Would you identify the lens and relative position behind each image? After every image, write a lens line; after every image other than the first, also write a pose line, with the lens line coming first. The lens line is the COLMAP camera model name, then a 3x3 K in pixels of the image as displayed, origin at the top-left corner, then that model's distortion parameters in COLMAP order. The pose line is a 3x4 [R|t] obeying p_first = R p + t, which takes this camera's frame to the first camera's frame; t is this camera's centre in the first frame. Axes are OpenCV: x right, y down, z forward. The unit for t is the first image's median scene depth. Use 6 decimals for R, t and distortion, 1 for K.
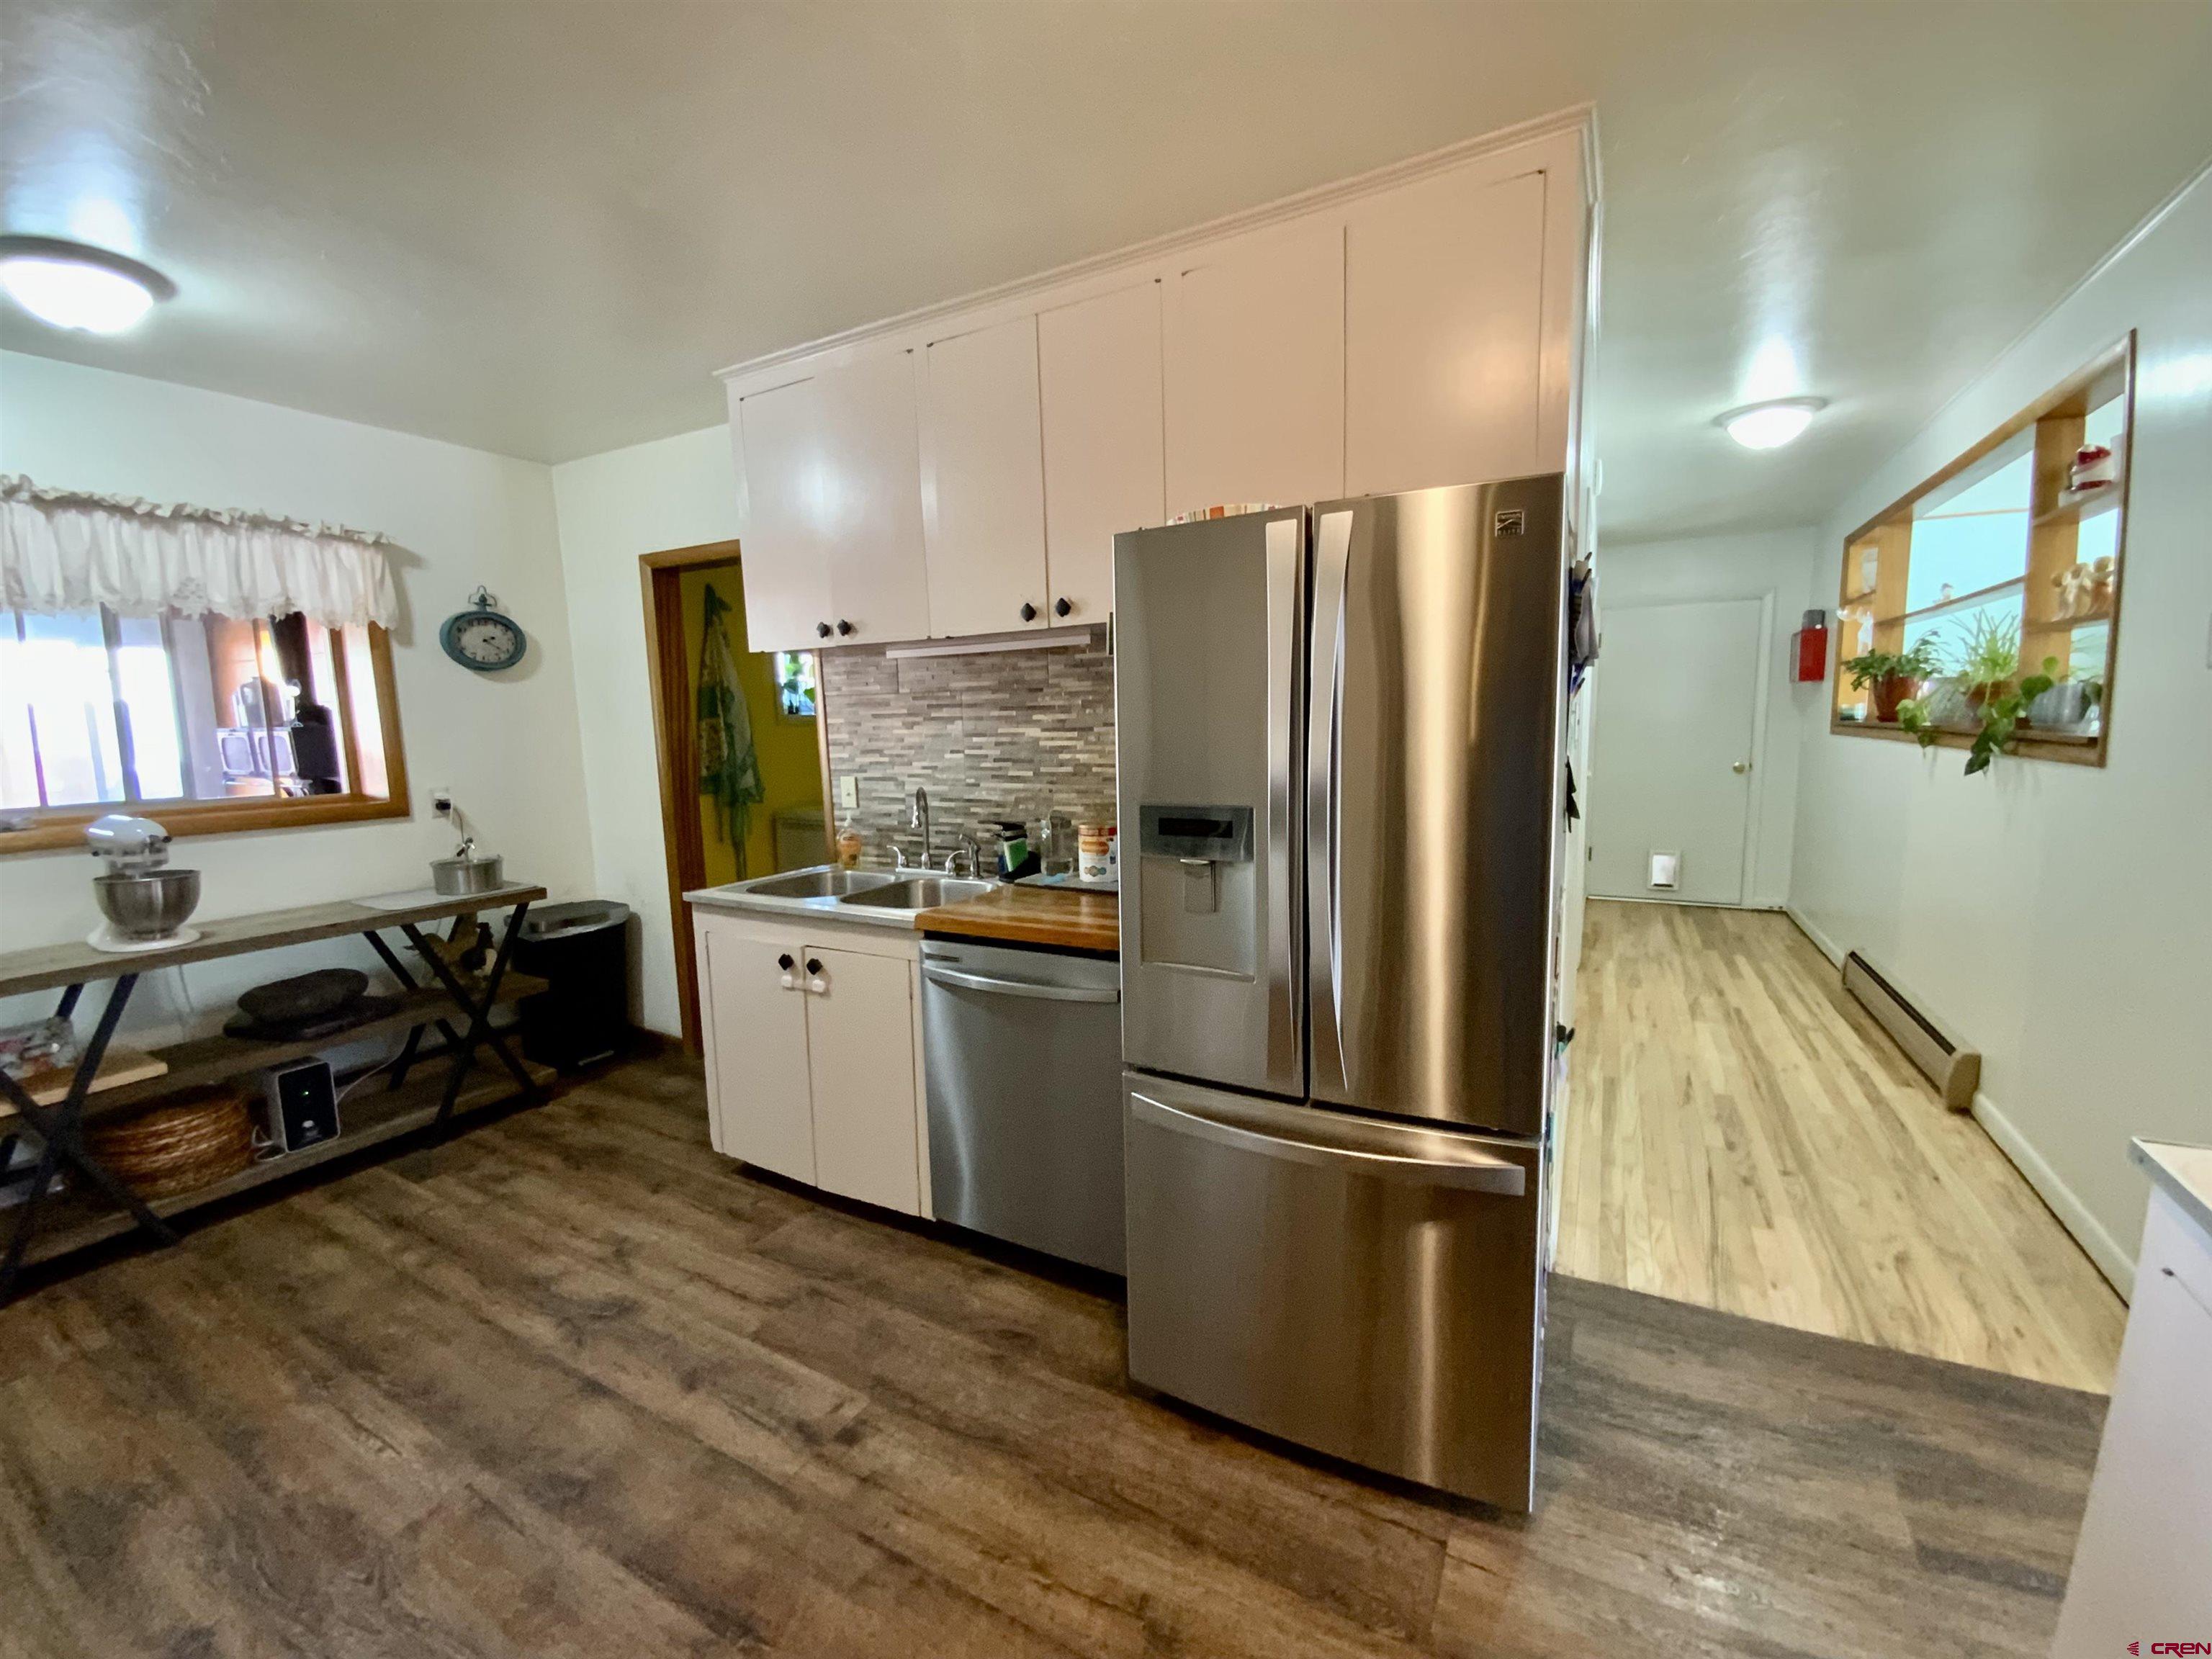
lens RADIAL K [[893.4, 0, 1106.0], [0, 893.4, 829.5], [0, 0, 1]] dist [0.018773, -0.017105]
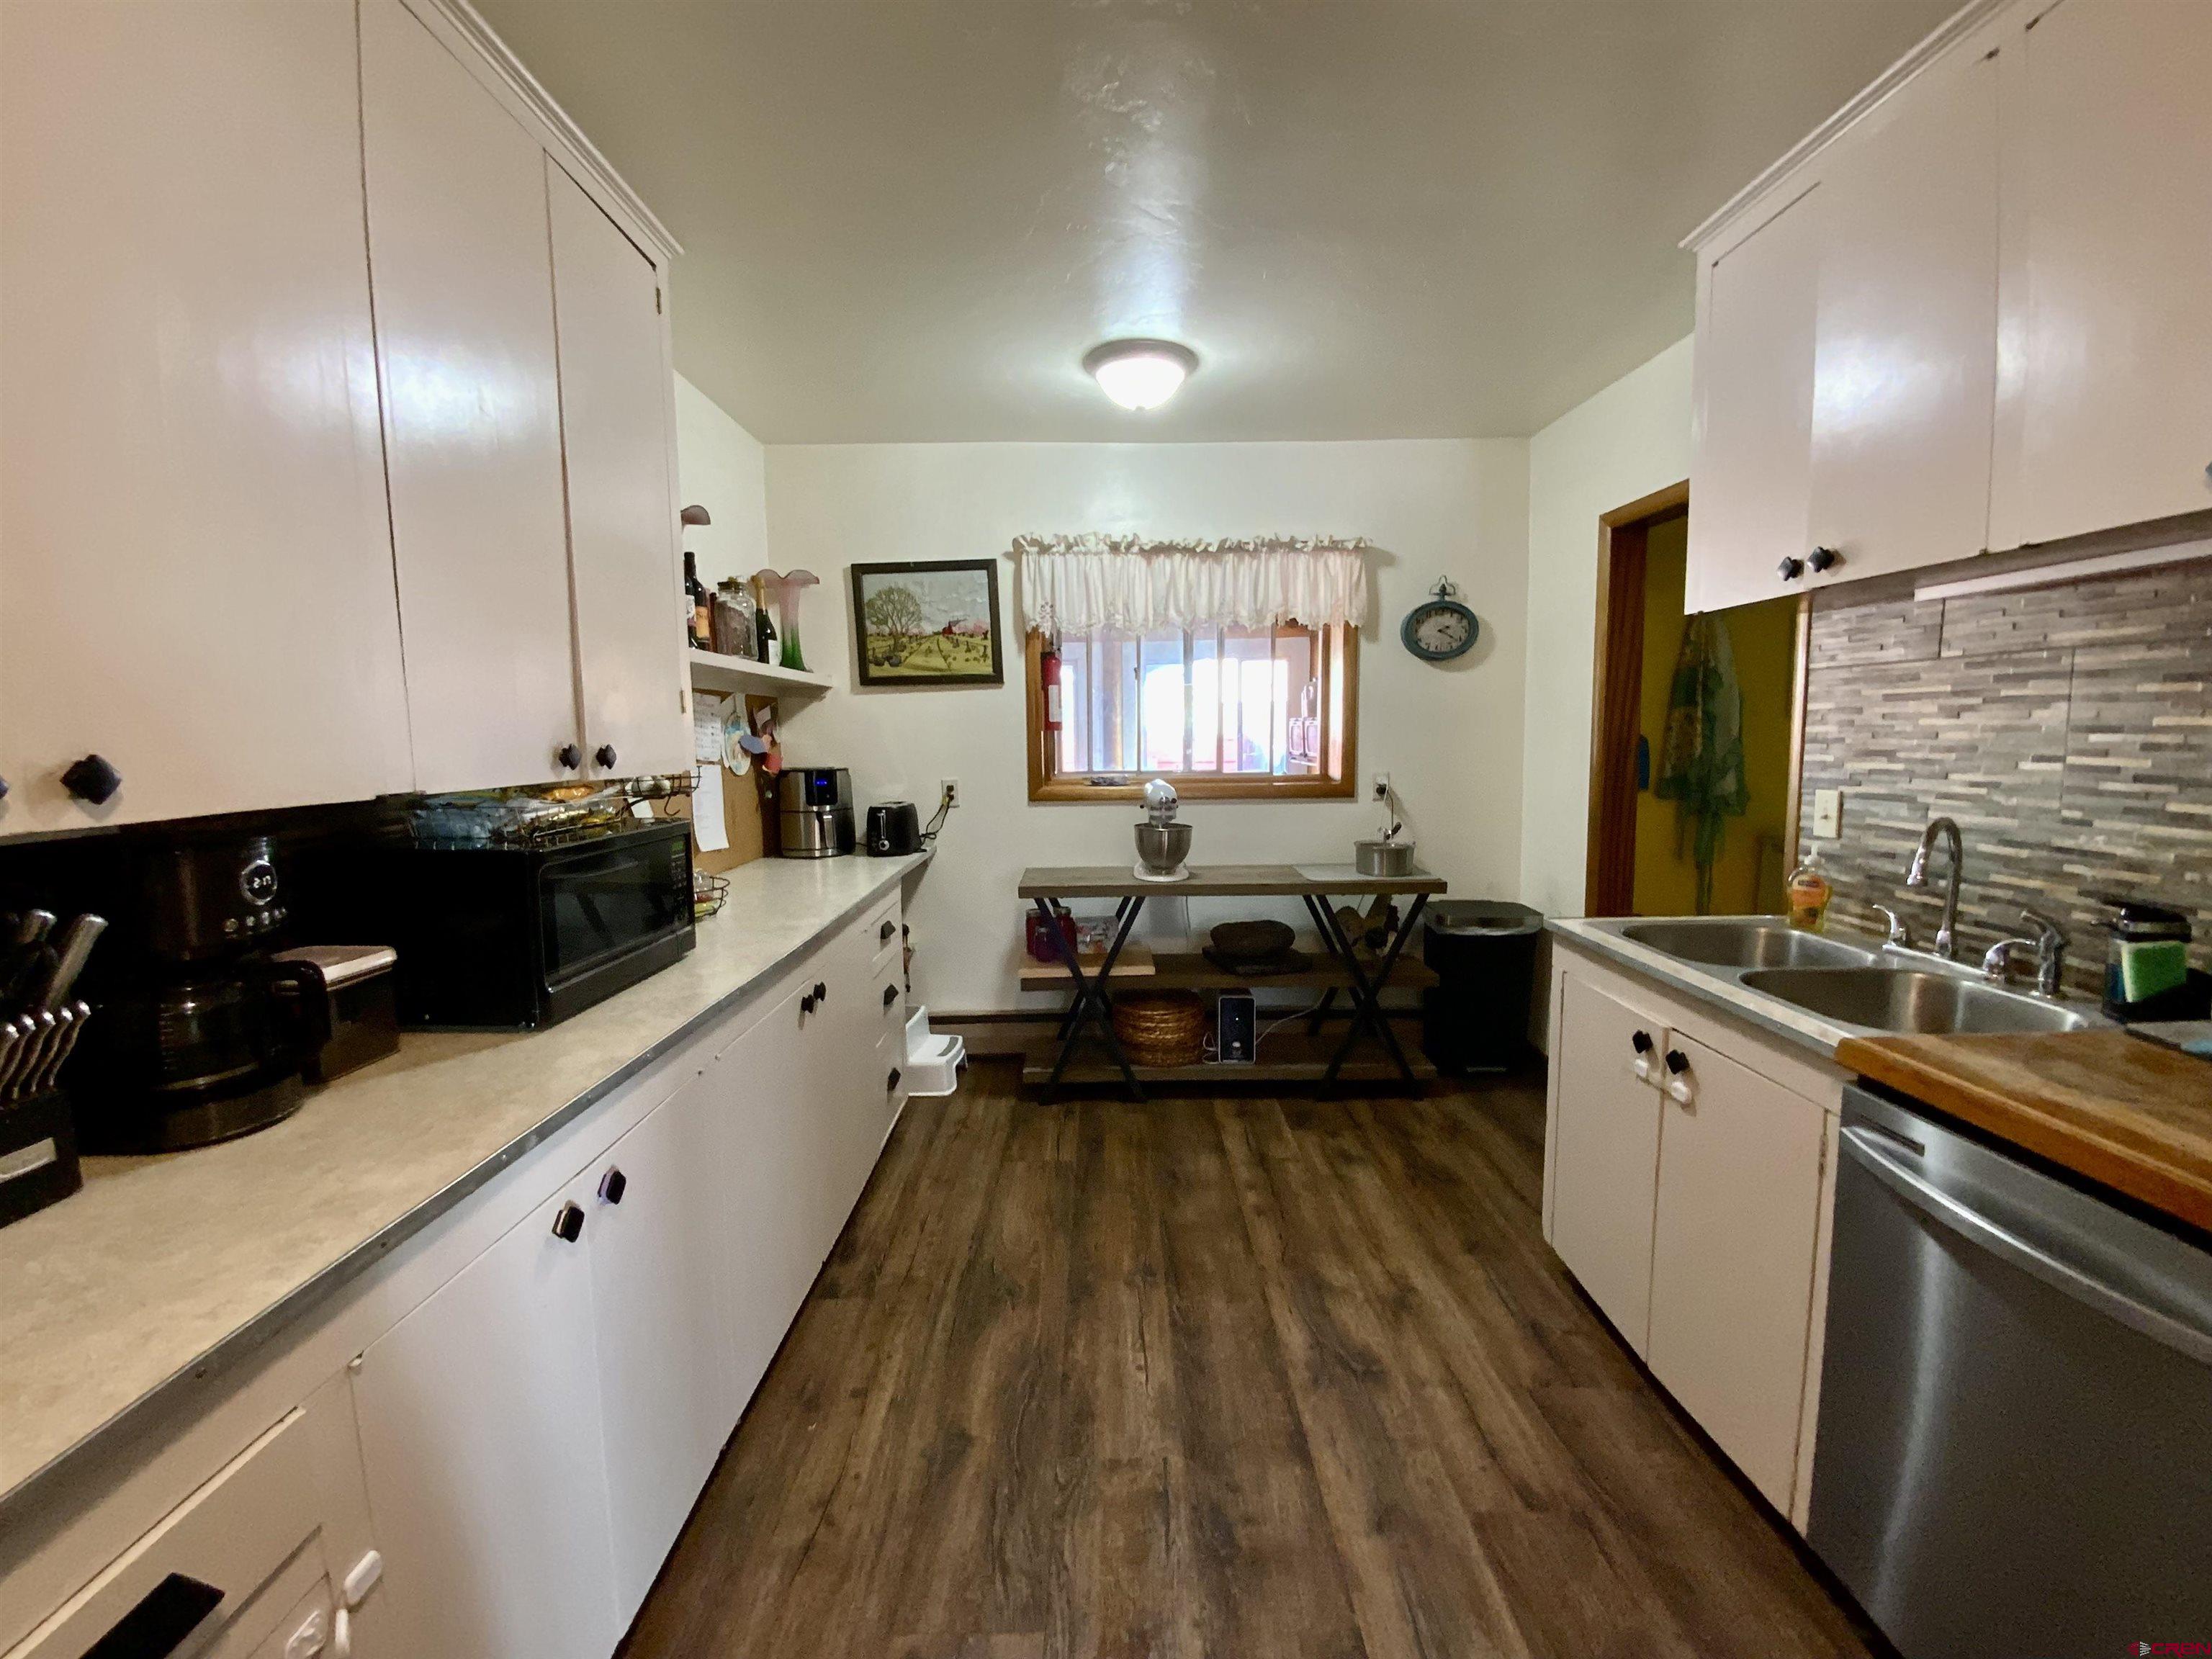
lens RADIAL K [[893.4, 0, 1106.0], [0, 893.4, 829.5], [0, 0, 1]] dist [0.018773, -0.017105]
pose [[0.485947, 0.110021, -0.867036, 0.033597], [-0.103508, 0.992308, 0.067904, -0.022049], [0.867837, 0.056747, 0.493597, 0.234422]]
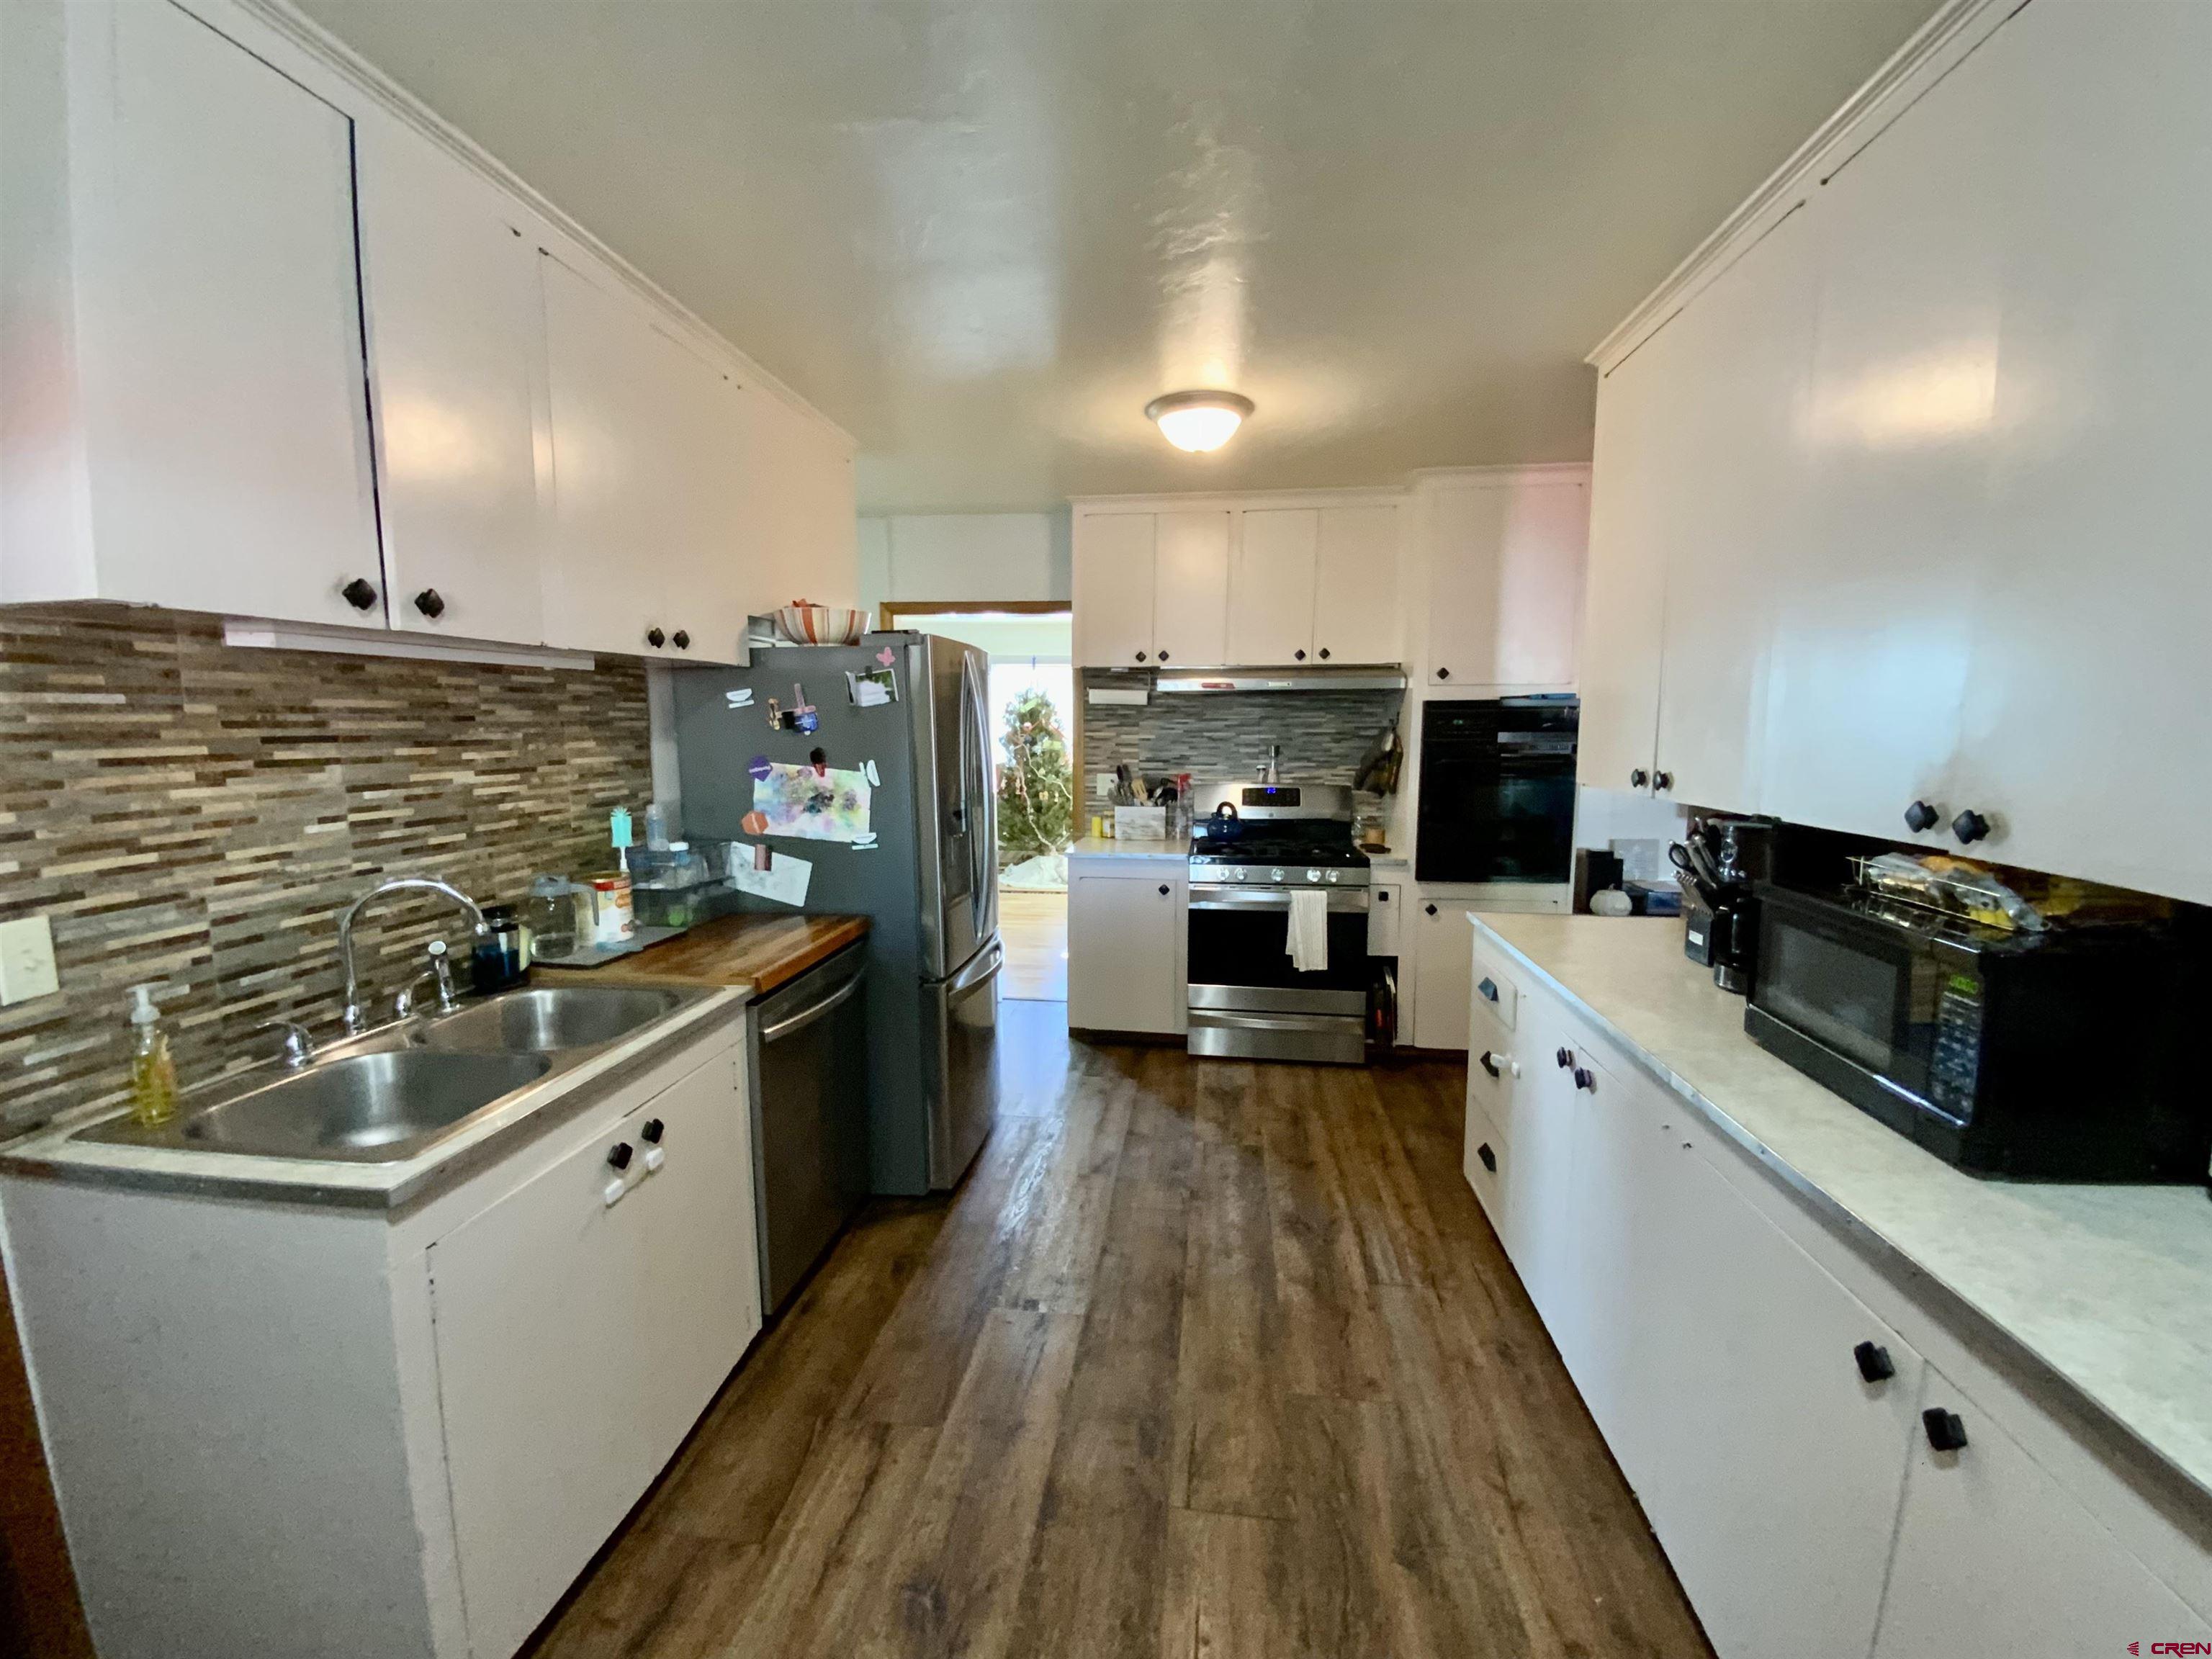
lens RADIAL K [[900.9, 0, 1106.0], [0, 900.9, 829.5], [0, 0, 1]] dist [-0.007447, 0.000020]
pose [[-0.369950, -0.089883, 0.924694, -0.907309], [0.122614, 0.981879, 0.144497, -0.106210], [-0.920925, 0.166837, -0.352225, 0.770273]]
